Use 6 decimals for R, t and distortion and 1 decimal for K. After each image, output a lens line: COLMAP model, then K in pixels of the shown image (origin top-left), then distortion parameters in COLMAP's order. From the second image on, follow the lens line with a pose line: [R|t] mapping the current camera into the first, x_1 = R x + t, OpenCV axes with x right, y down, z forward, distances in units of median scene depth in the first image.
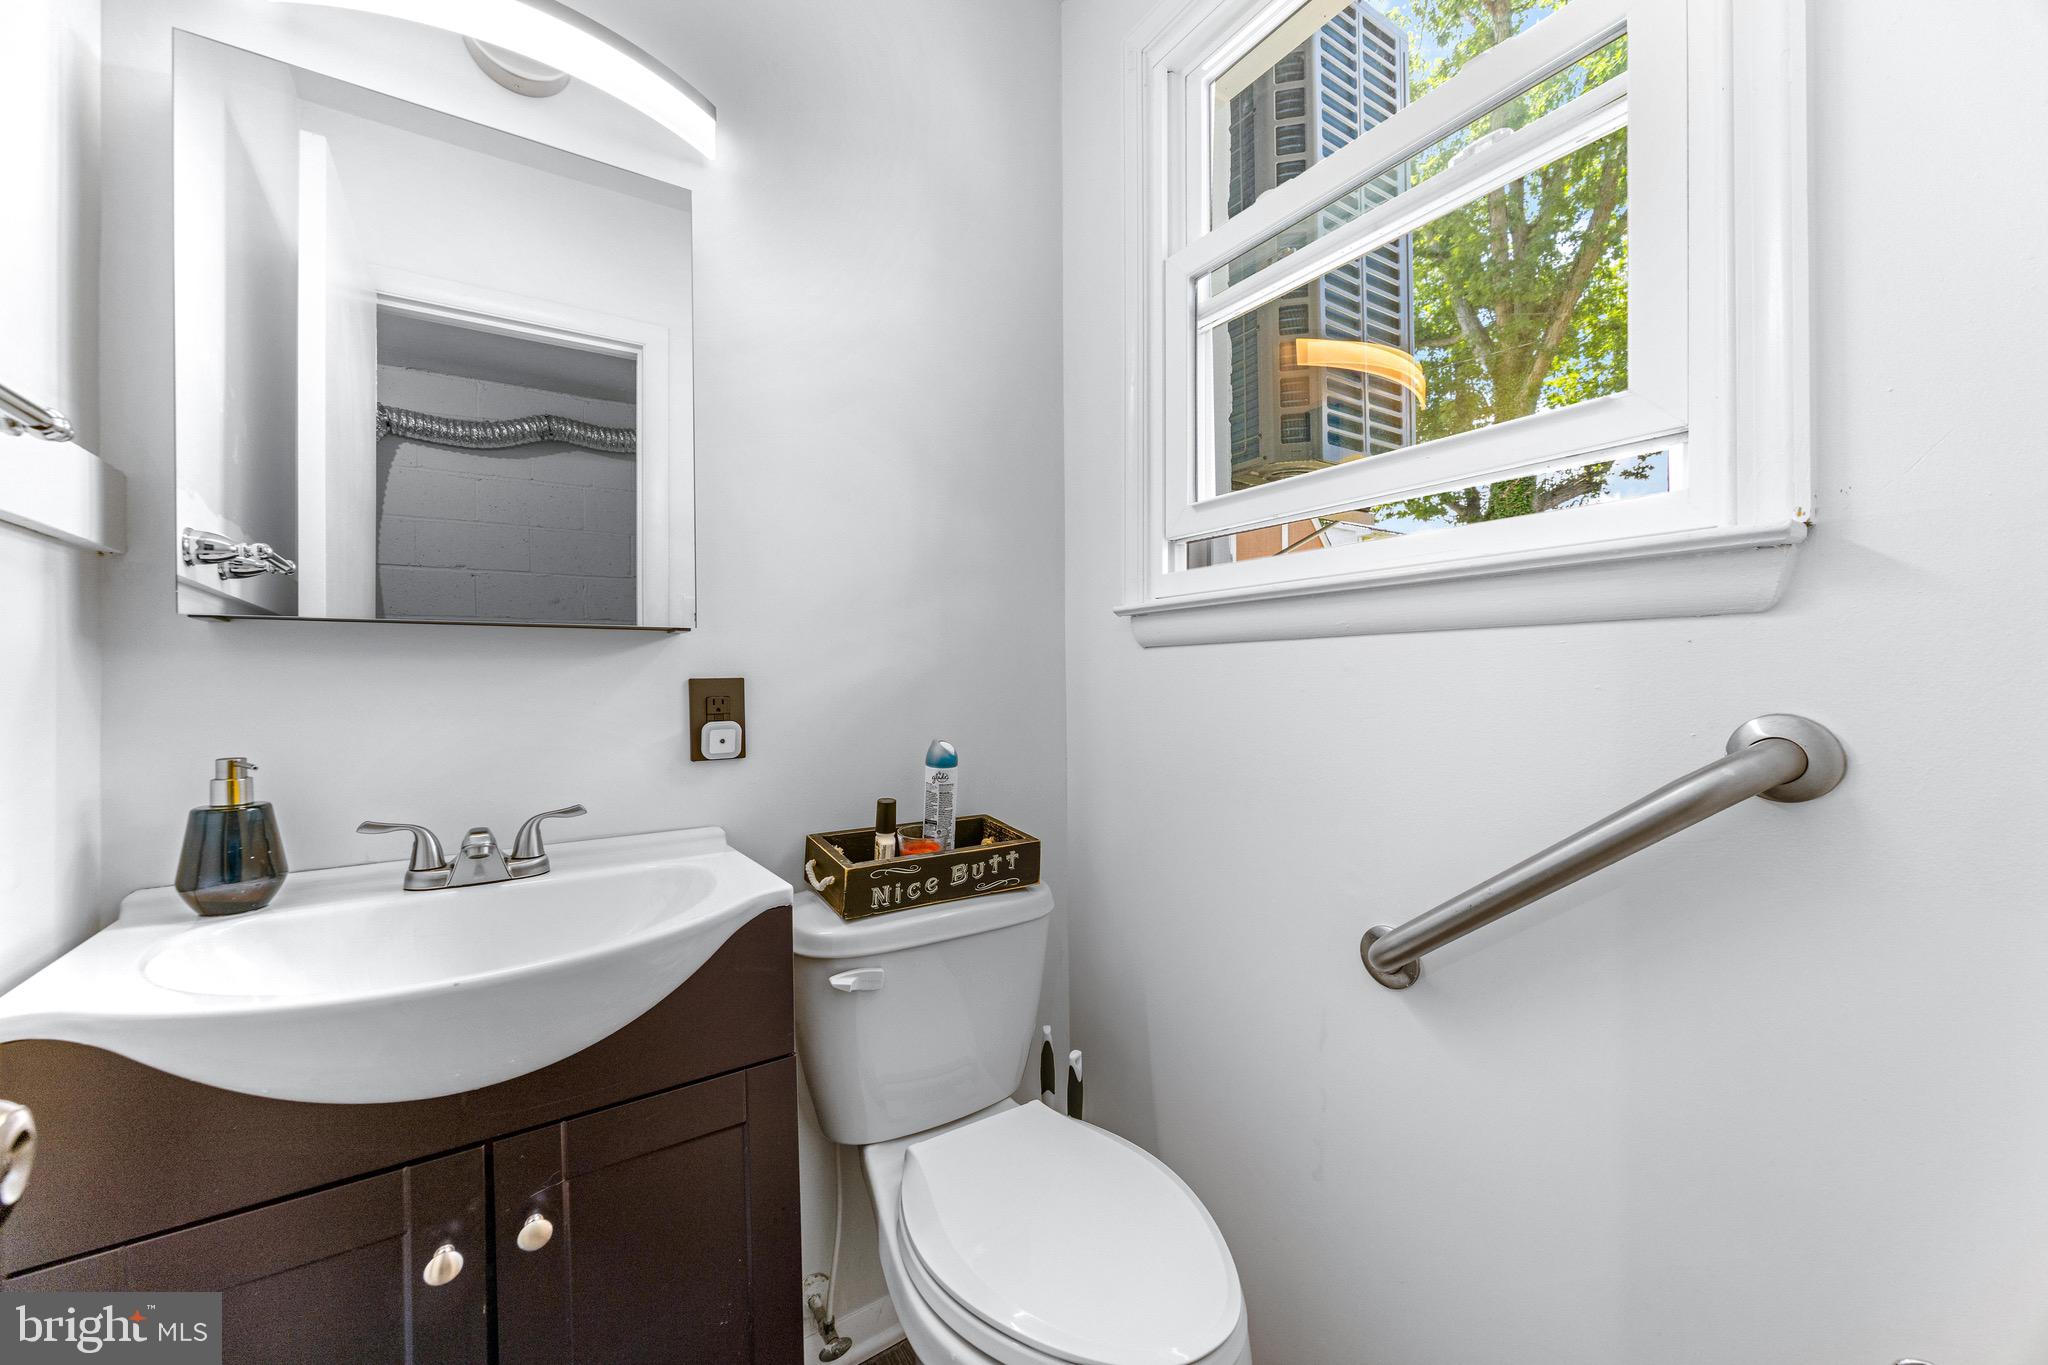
lens RADIAL K [[811.3, 0, 1026.9], [0, 811.3, 681.0], [0, 0, 1]] dist [0.001185, -0.000119]
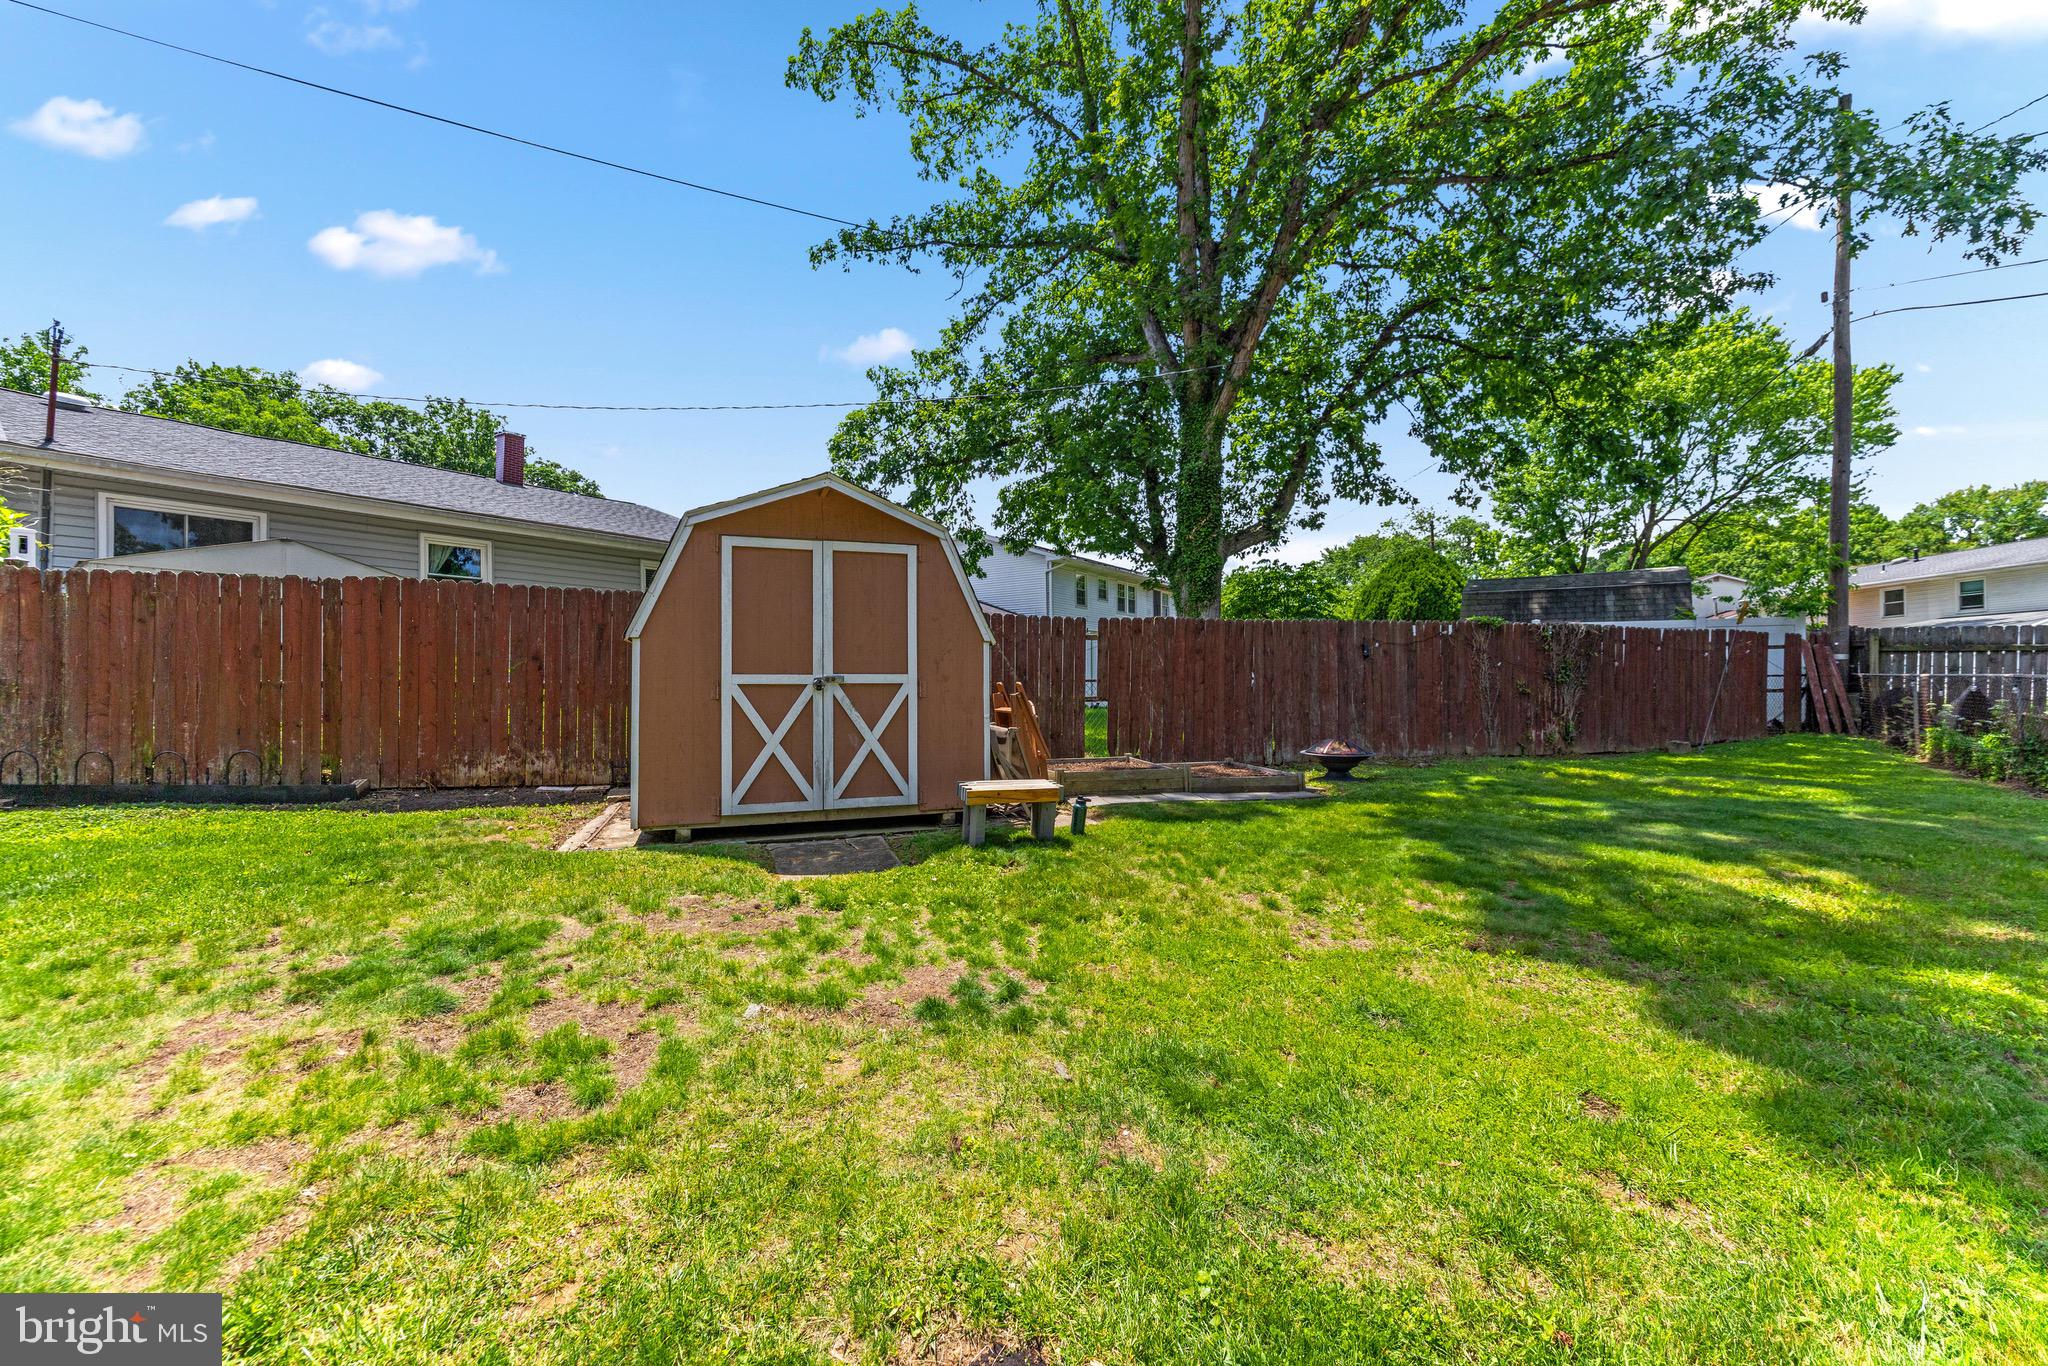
lens RADIAL K [[811.3, 0, 1023.1], [0, 811.3, 682.2], [0, 0, 1]] dist [0.001185, -0.000119]
pose [[0.946453, 0.008517, 0.322728, 0.122407], [-0.008069, 0.999964, -0.002726, -0.063839], [-0.322740, -0.000024, 0.946488, 0.205482]]
